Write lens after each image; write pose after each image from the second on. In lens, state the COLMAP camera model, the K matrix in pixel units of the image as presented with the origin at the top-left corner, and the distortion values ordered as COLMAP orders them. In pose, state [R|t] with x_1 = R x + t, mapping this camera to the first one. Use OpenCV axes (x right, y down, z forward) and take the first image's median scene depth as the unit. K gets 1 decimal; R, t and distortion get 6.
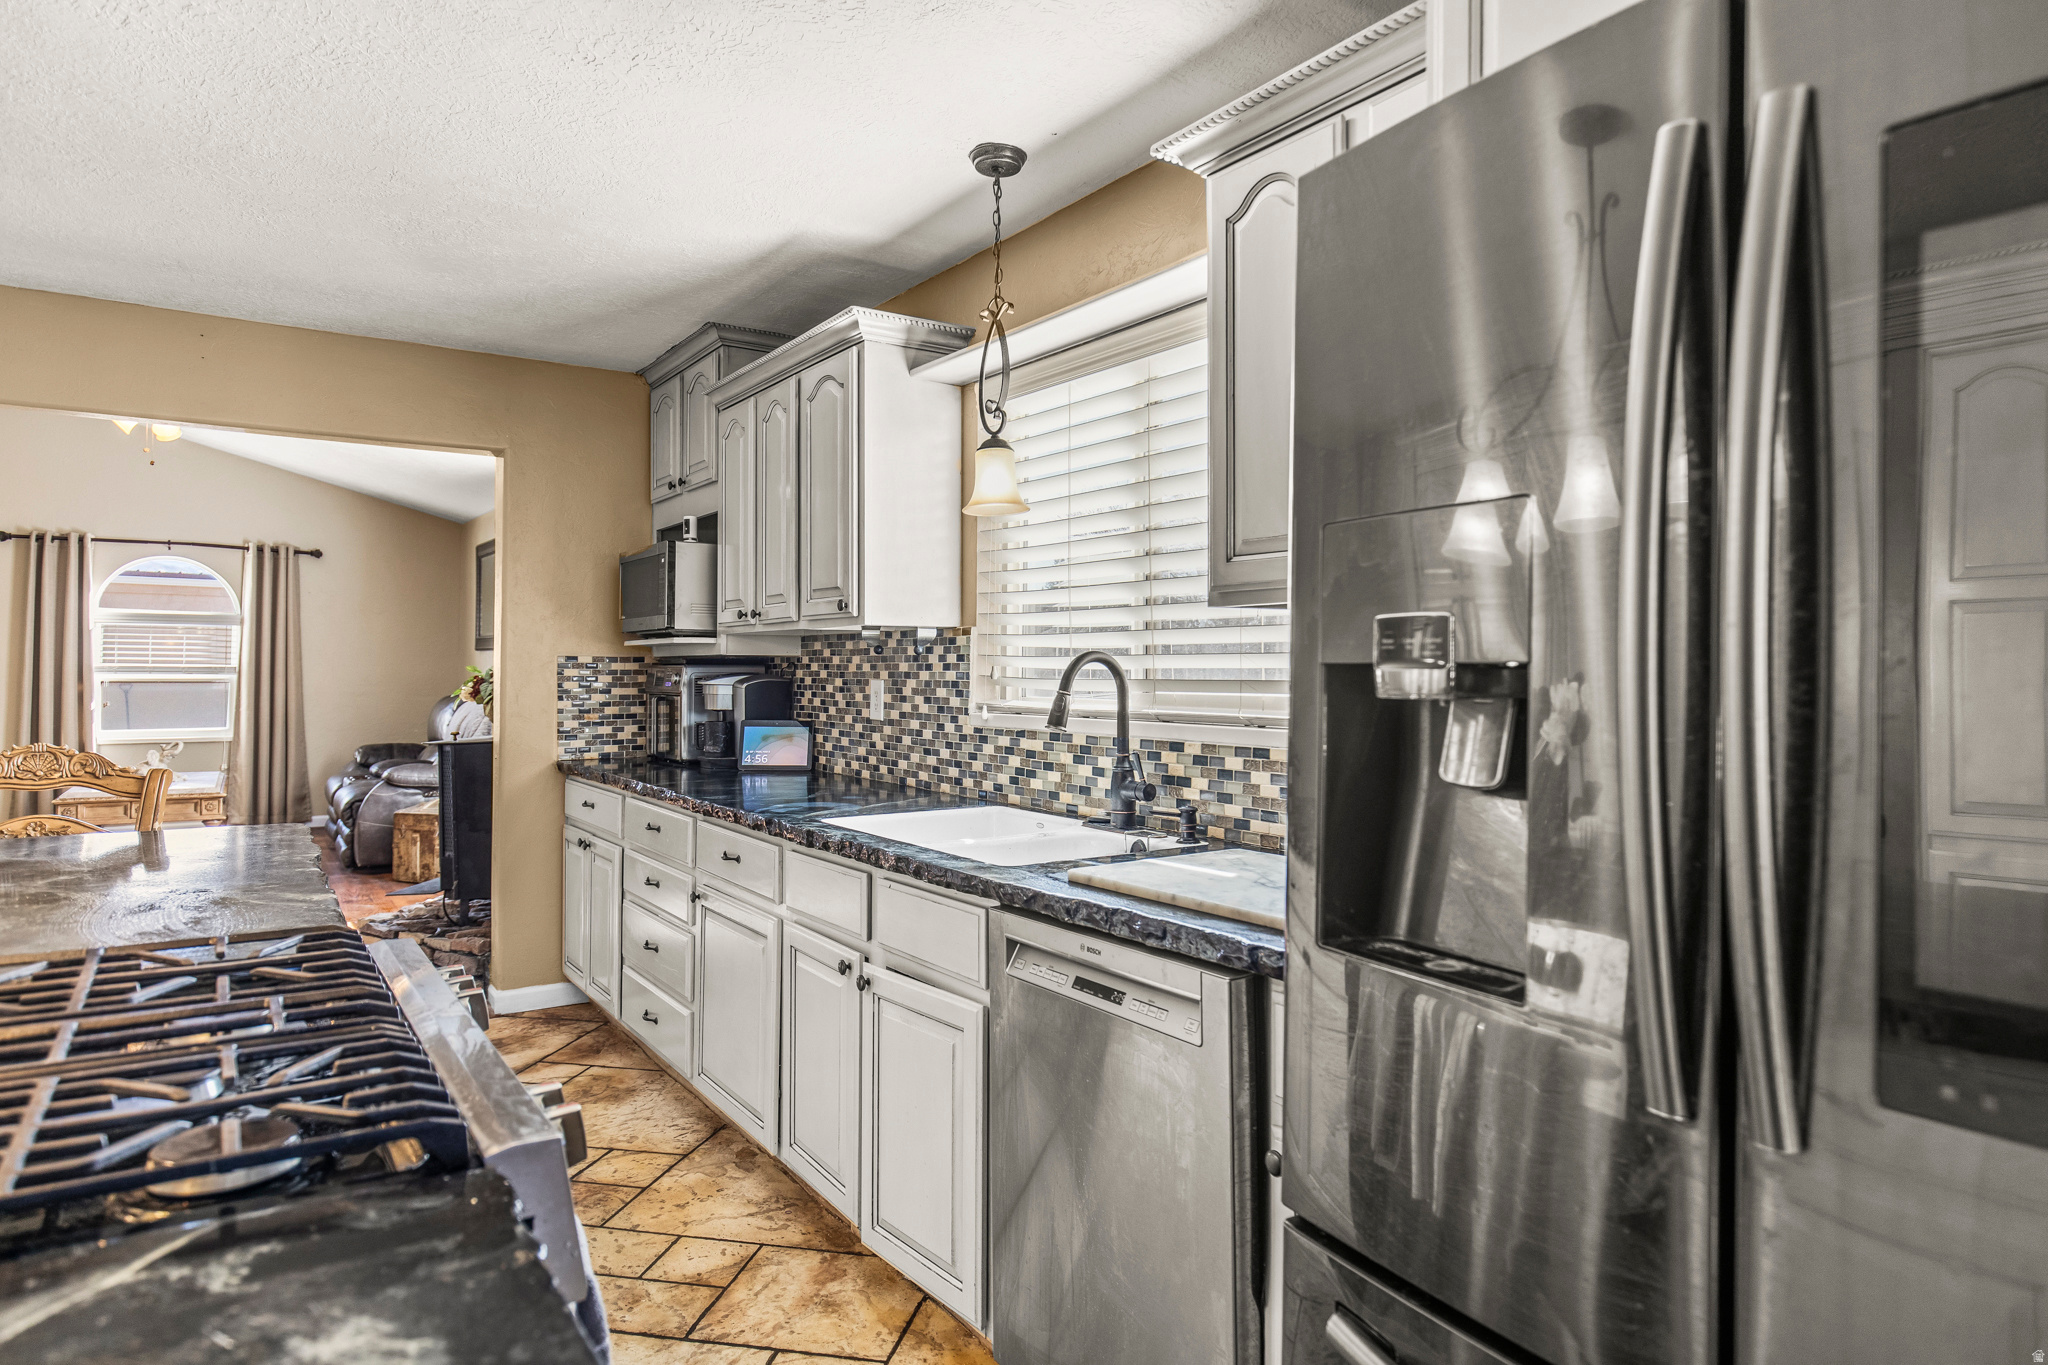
lens RADIAL K [[1195.0, 0, 1024.4], [0, 1195.0, 654.4], [0, 0, 1]] dist [0.004066, 0.000012]
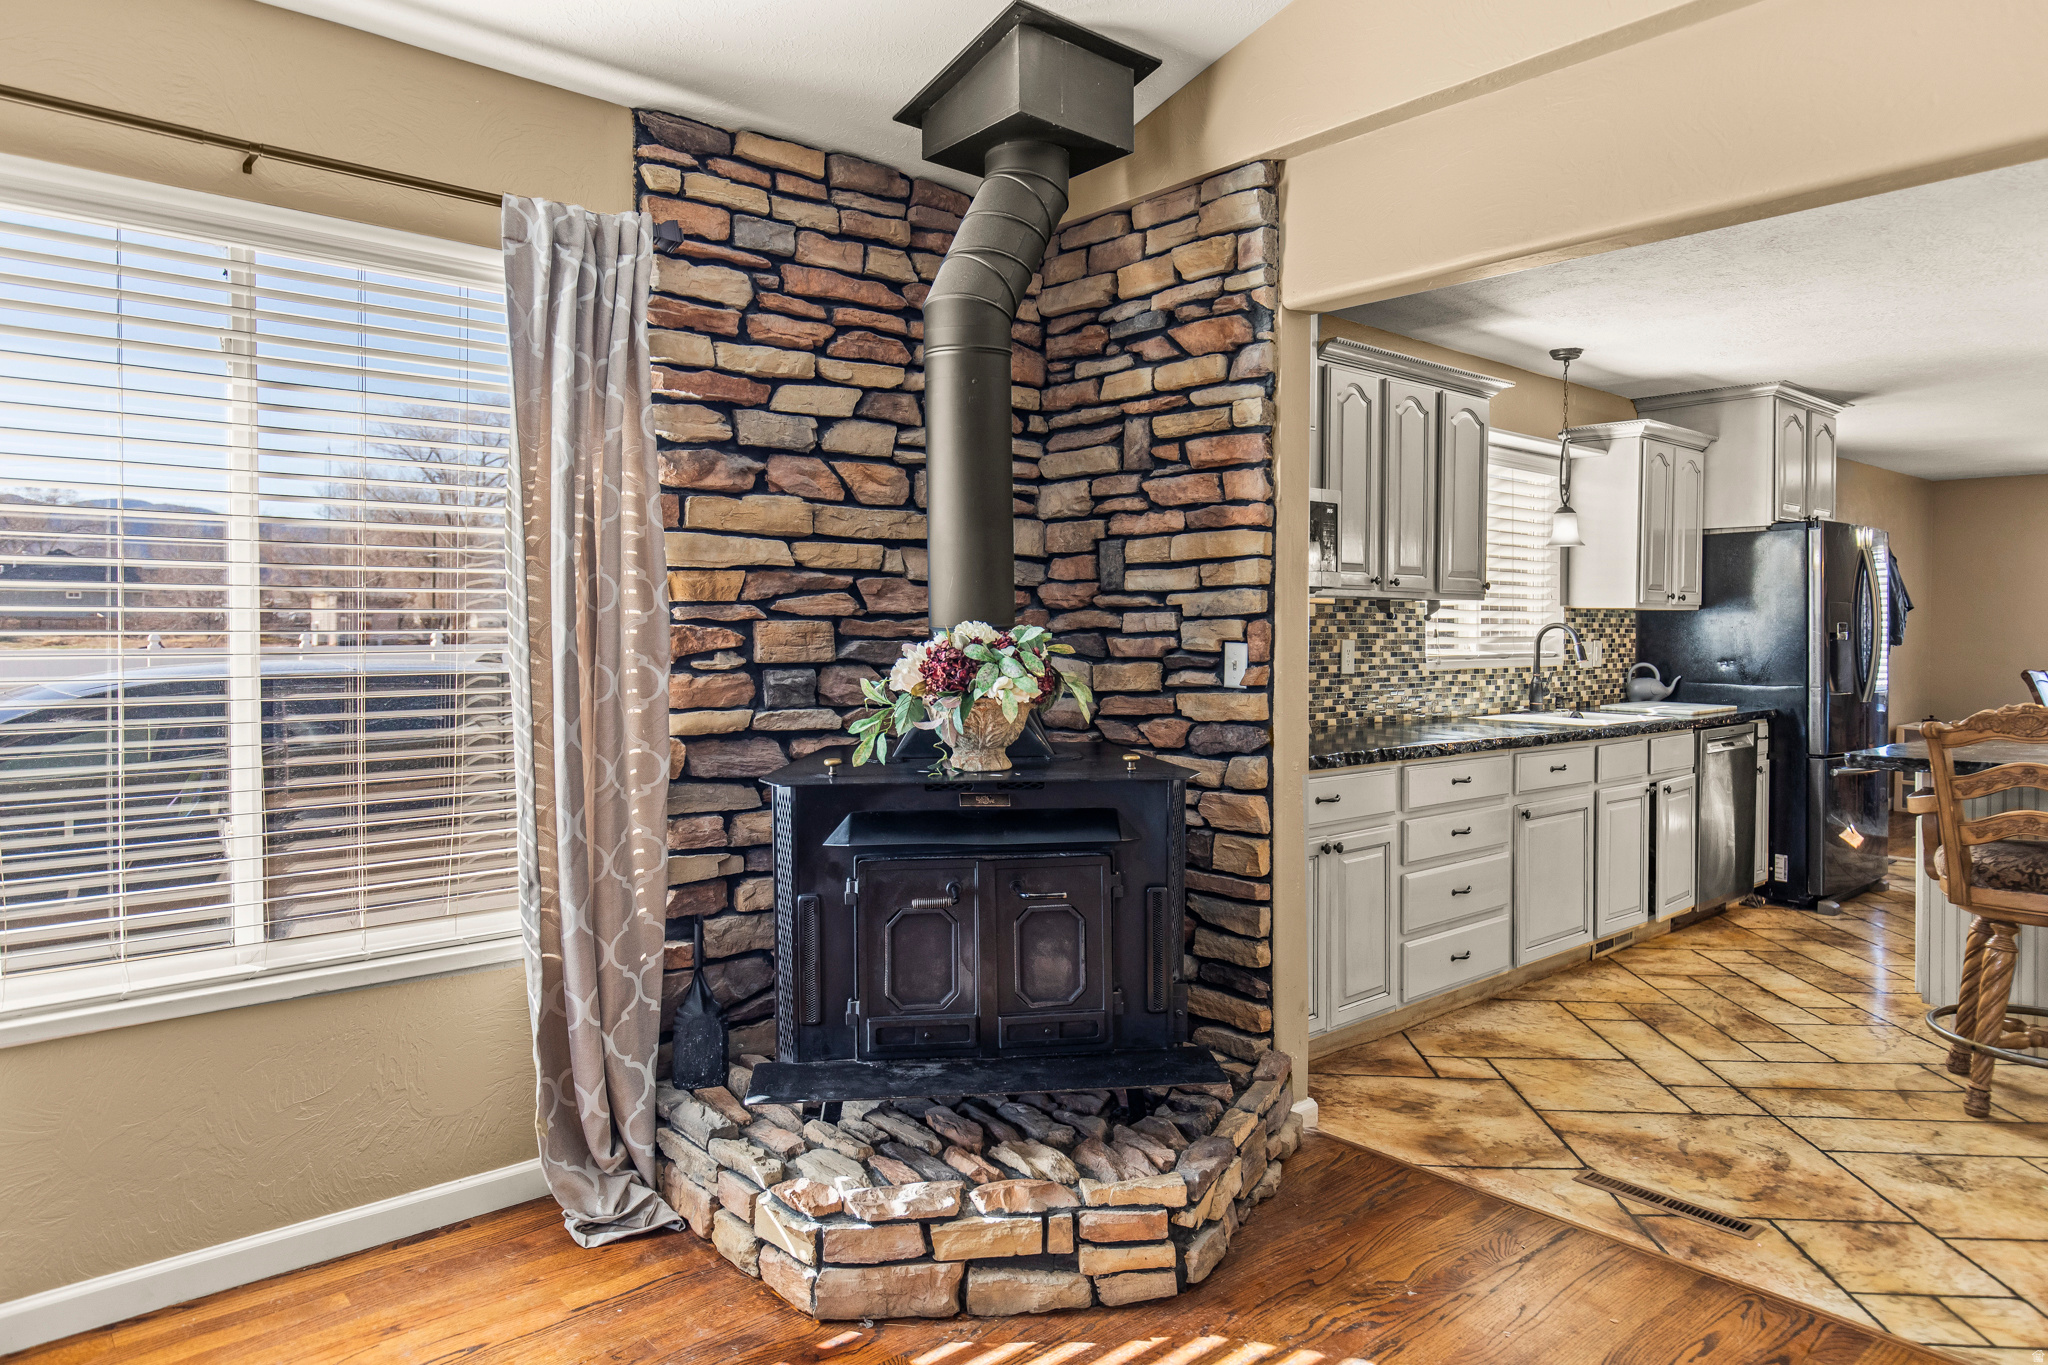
lens RADIAL K [[1275.3, 0, 1017.7], [0, 1275.3, 642.7], [0, 0, 1]] dist [0.002937, -0.001964]
pose [[-0.111863, -0.017536, 0.993569, -1.467577], [-0.020045, 0.999681, 0.015387, 0.011941], [-0.993521, -0.018195, -0.112179, 1.600093]]
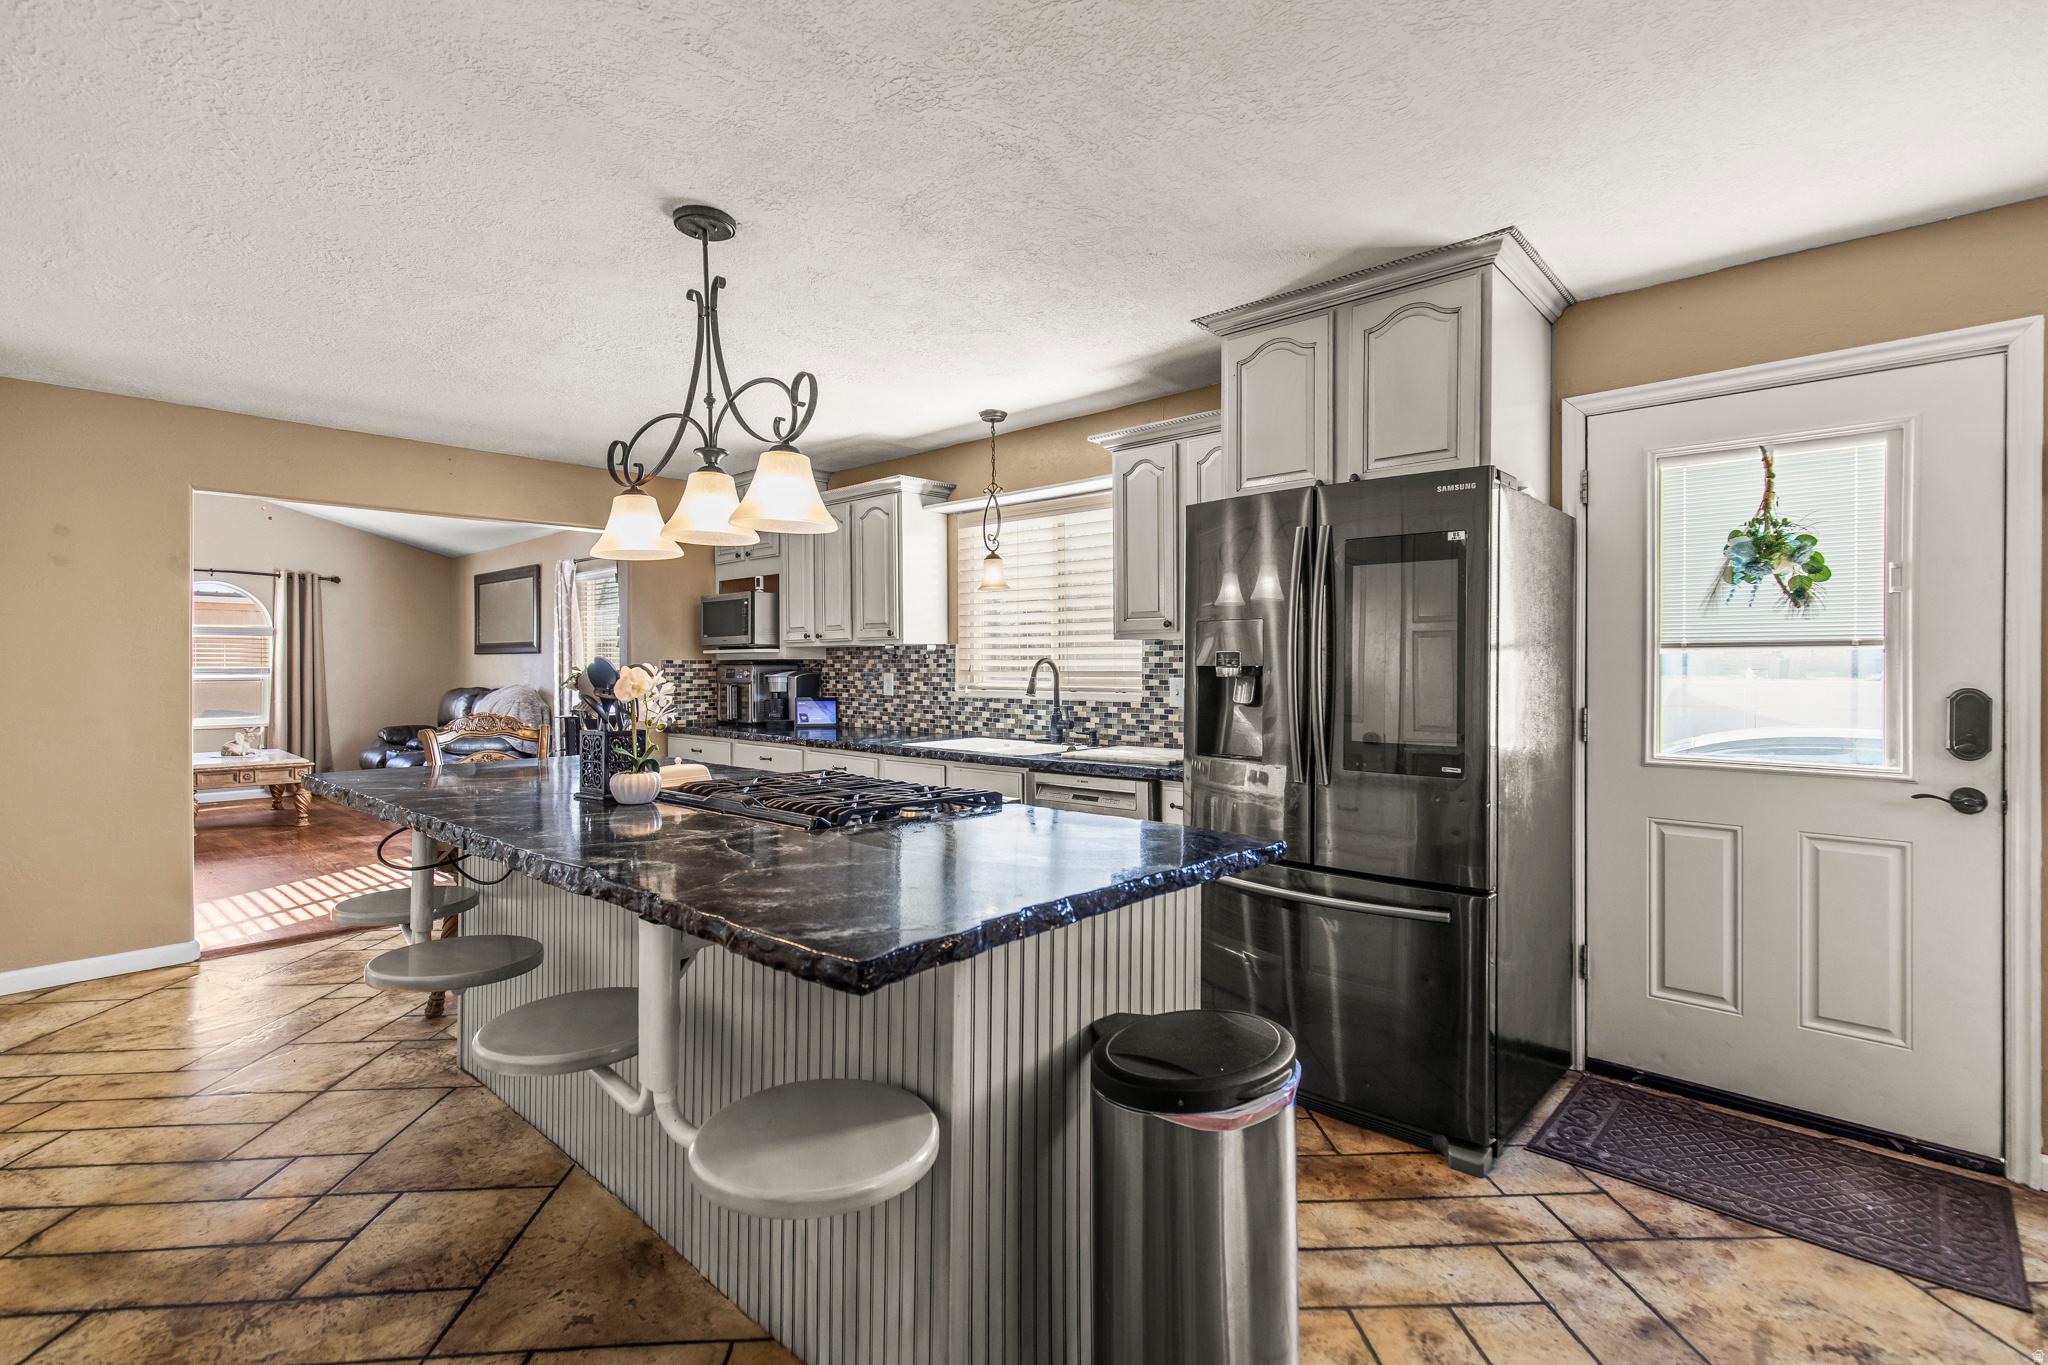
lens RADIAL K [[940.9, 0, 1037.3], [0, 940.9, 666.8], [0, 0, 1]] dist [0.007915, -0.000755]
pose [[0.973152, -0.008247, 0.230015, -0.250378], [0.004486, 0.999848, 0.016867, -0.011611], [-0.230119, -0.015383, 0.973041, -0.449555]]
